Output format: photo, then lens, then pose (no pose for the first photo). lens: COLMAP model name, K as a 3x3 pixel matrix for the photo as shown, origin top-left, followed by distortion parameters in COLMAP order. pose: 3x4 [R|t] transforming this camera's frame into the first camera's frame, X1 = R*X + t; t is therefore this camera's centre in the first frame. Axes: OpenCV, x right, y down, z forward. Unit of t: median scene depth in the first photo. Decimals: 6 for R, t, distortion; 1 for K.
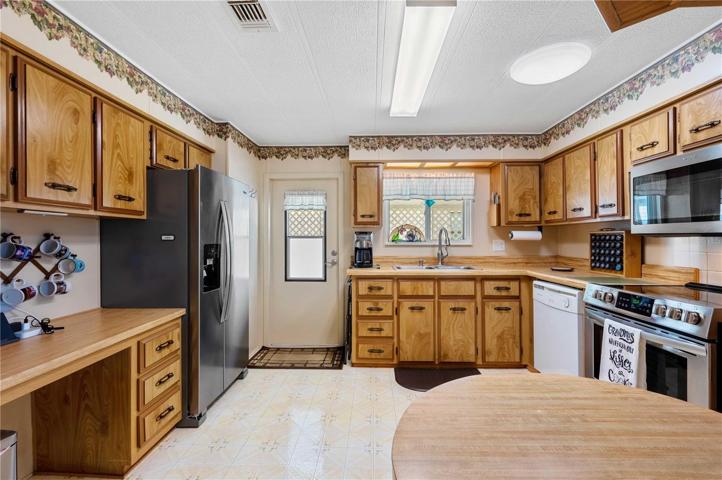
lens RADIAL K [[325.2, 0, 361.3], [0, 325.2, 239.6], [0, 0, 1]] dist [0.002896, 0.000792]
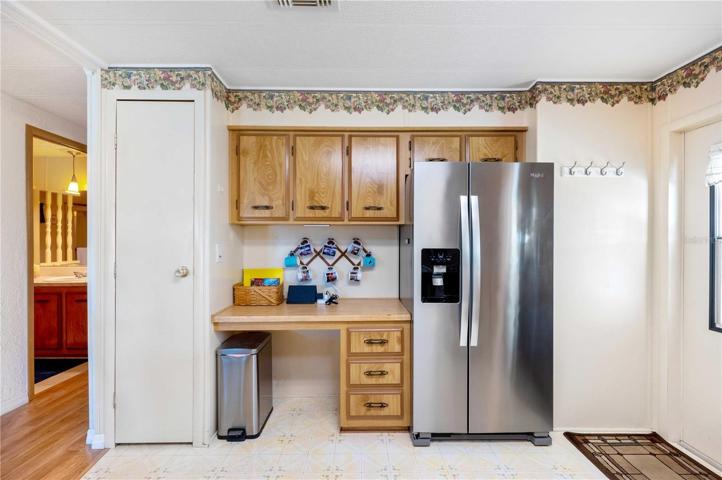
lens RADIAL K [[325.2, 0, 362.2], [0, 325.2, 244.1], [0, 0, 1]] dist [0.002896, 0.000792]
pose [[0.052296, 0.003891, -0.998624, 0.285590], [-0.004581, 0.999983, 0.003656, -0.000078], [0.998621, 0.004384, 0.052313, 0.555412]]
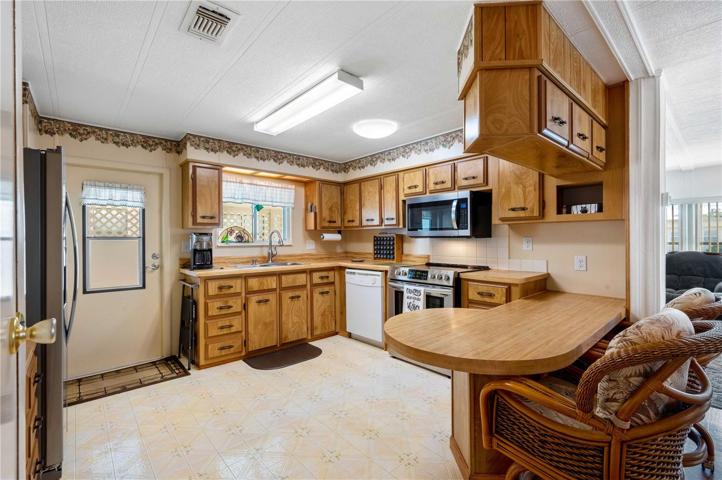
lens RADIAL K [[325.2, 0, 359.1], [0, 325.2, 239.3], [0, 0, 1]] dist [0.002896, 0.000792]
pose [[0.725758, -0.000791, 0.687949, -0.362216], [0.006143, 0.999967, -0.005332, 0.004255], [-0.687922, 0.008096, 0.725739, -0.052037]]
